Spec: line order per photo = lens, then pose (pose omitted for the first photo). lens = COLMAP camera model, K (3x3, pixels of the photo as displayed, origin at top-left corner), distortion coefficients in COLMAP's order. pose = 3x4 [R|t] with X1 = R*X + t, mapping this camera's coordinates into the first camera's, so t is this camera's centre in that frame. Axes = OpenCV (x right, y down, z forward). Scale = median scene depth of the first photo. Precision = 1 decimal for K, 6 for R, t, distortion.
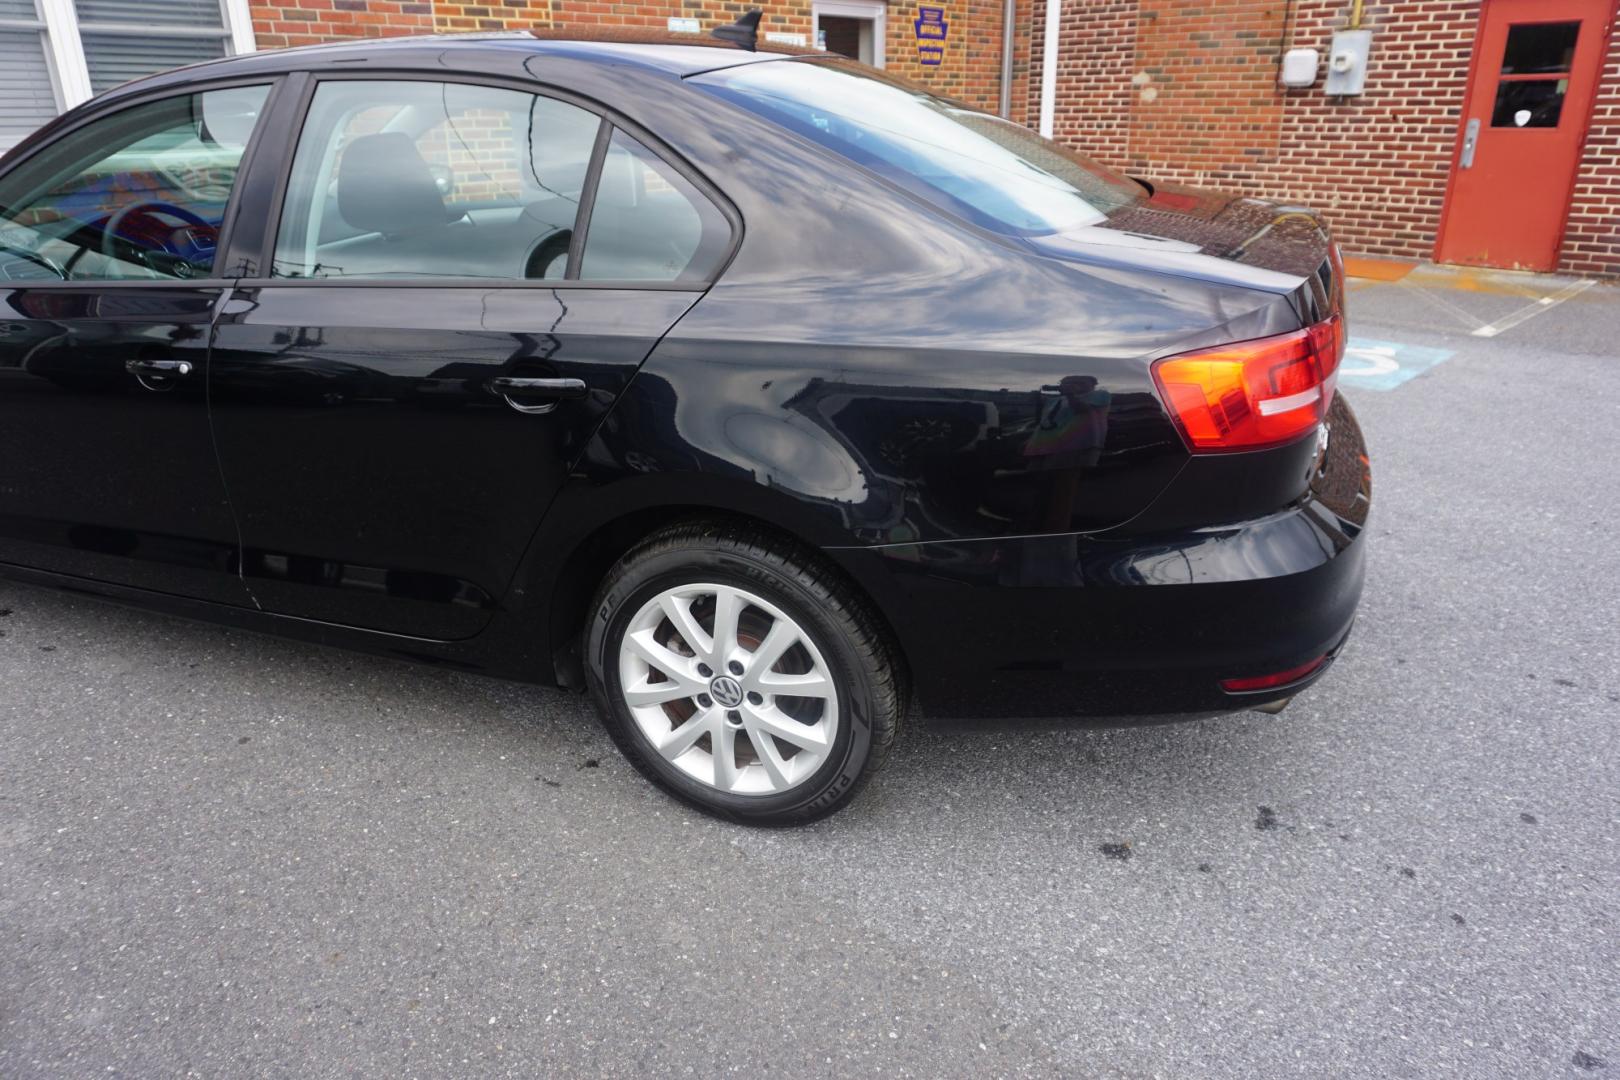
lens RADIAL K [[1087.1, 0, 804.6], [0, 1087.1, 527.4], [0, 0, 1]] dist [-0.045770, 0.026869]
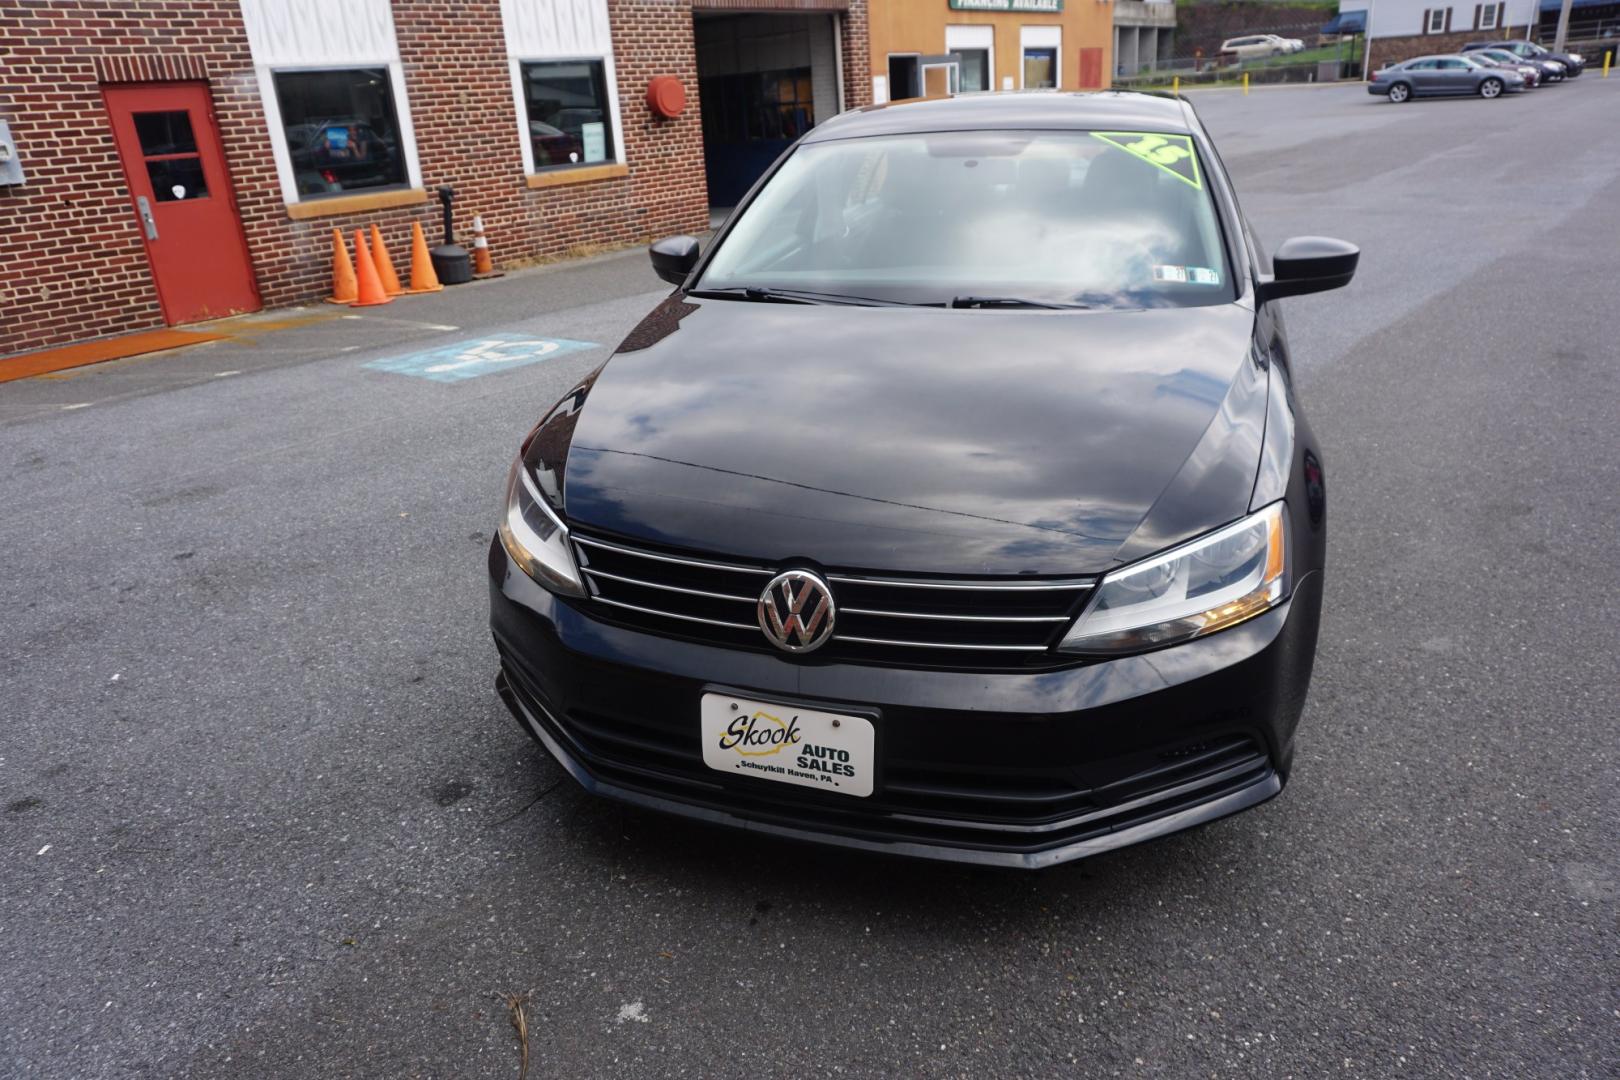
lens RADIAL K [[1087.1, 0, 804.6], [0, 1087.1, 527.4], [0, 0, 1]] dist [-0.045770, 0.026869]
pose [[-0.040185, -0.345535, 0.937545, -0.513017], [0.426527, 0.842587, 0.328820, -0.155719], [-0.903582, 0.413102, 0.113521, 0.374493]]
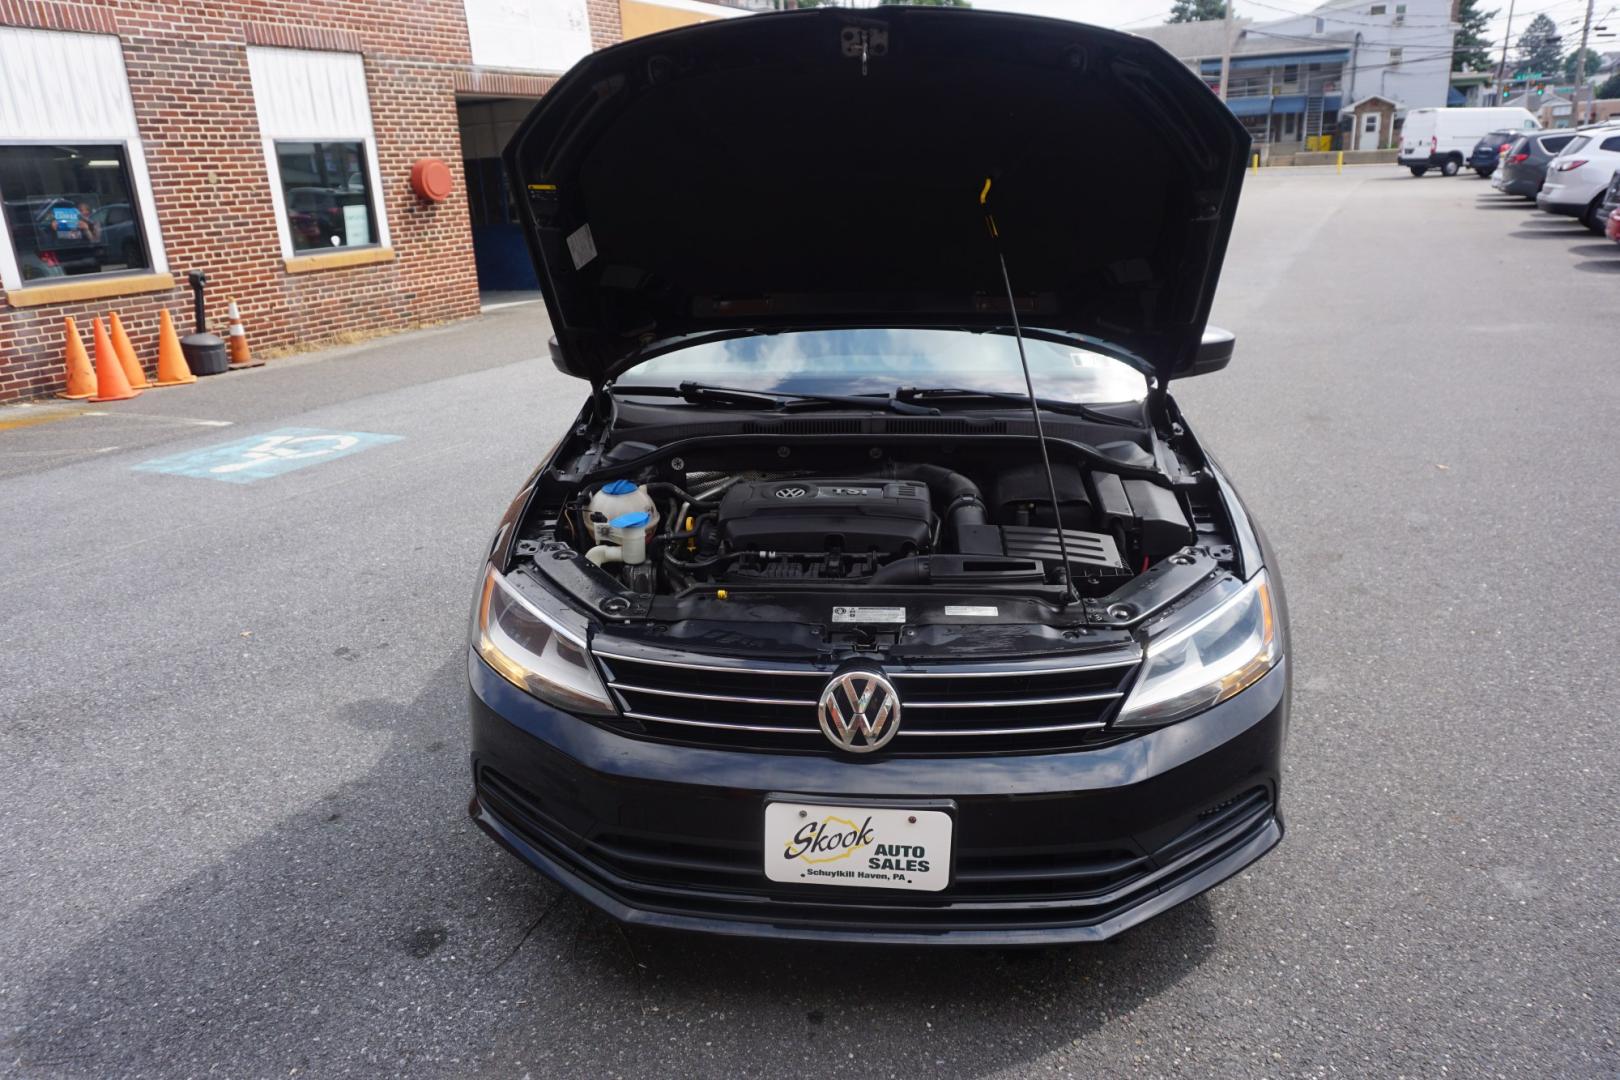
lens RADIAL K [[1084.6, 0, 810.7], [0, 1084.6, 529.9], [0, 0, 1]] dist [-0.049406, 0.024124]
pose [[-0.272139, -0.273468, 0.922581, -0.502772], [0.397477, 0.841203, 0.366592, -0.178945], [-0.876329, 0.466468, -0.120227, 0.416874]]
